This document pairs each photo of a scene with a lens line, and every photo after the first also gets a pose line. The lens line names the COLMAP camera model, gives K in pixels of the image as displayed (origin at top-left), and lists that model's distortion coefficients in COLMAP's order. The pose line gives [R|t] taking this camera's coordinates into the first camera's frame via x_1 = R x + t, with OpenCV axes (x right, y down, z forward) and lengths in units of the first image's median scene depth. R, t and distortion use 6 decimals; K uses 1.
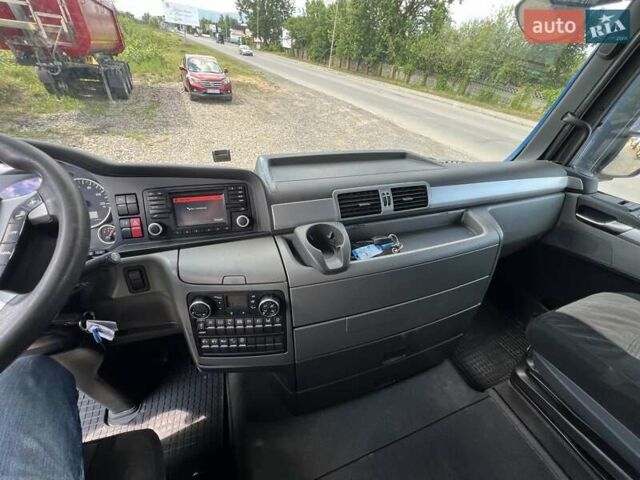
lens RADIAL K [[255.8, 0, 320.0], [0, 255.8, 240.0], [0, 0, 1]] dist [0.013437, 0.000053]
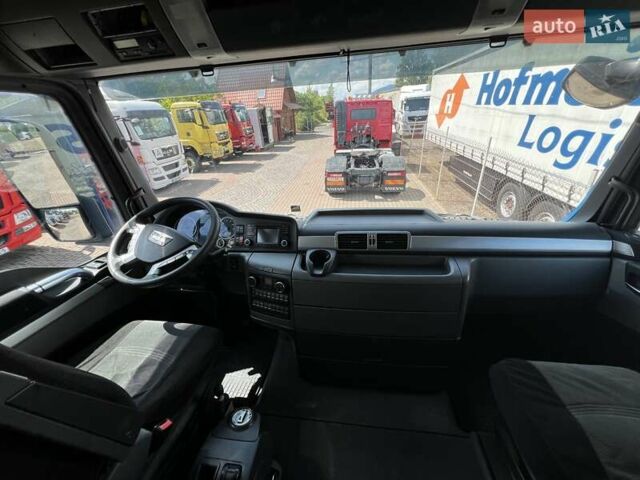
lens RADIAL K [[255.8, 0, 320.0], [0, 255.8, 240.0], [0, 0, 1]] dist [0.013437, 0.000053]
pose [[0.871480, 0.091888, -0.481746, 0.812402], [-0.175849, 0.975522, -0.132041, 0.102536], [0.457821, 0.199785, 0.866306, -0.501614]]
